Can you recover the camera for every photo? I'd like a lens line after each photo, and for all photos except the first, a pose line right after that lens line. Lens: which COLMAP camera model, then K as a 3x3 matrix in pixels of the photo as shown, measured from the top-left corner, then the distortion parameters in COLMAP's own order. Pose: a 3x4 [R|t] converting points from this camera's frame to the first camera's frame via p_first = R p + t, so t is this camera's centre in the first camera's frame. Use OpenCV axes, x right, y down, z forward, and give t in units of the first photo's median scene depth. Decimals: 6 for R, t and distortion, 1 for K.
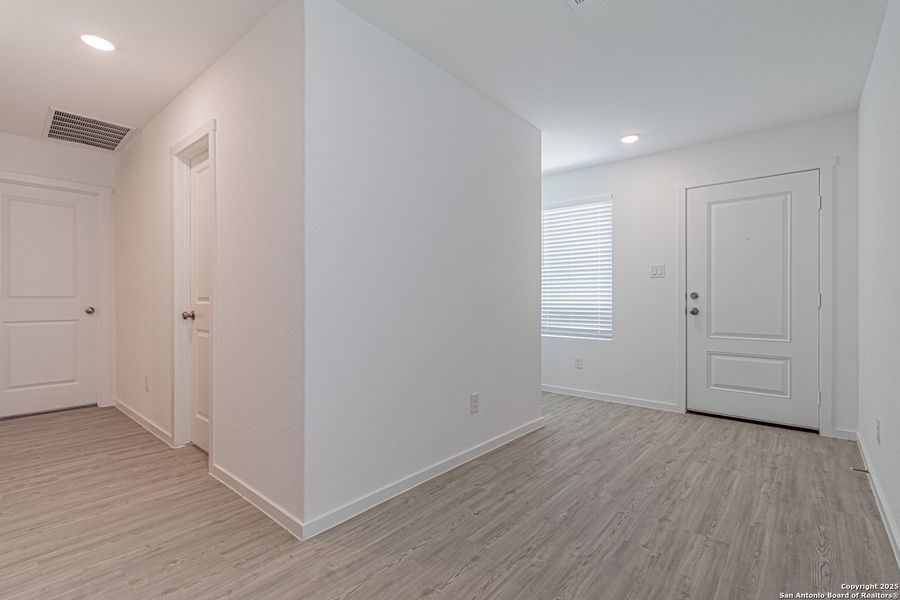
lens RADIAL K [[417.0, 0, 453.8], [0, 417.0, 293.0], [0, 0, 1]] dist [0.001580, 0.001646]
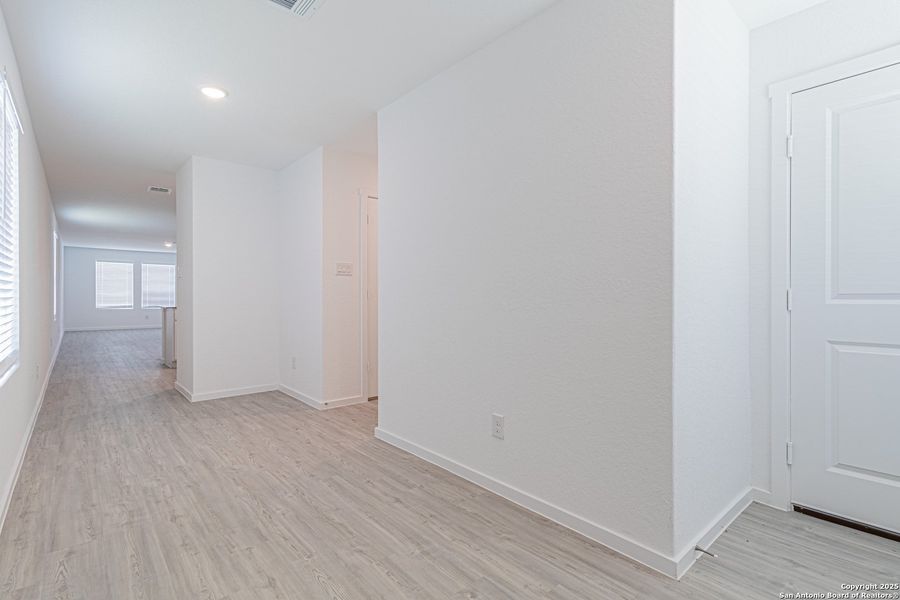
lens RADIAL K [[417.0, 0, 445.6], [0, 417.0, 298.6], [0, 0, 1]] dist [0.001580, 0.001646]
pose [[-0.142182, 0.005351, -0.989826, 1.115468], [0.010621, 0.999936, 0.003880, 0.014644], [0.989784, -0.009961, -0.142229, 1.312688]]
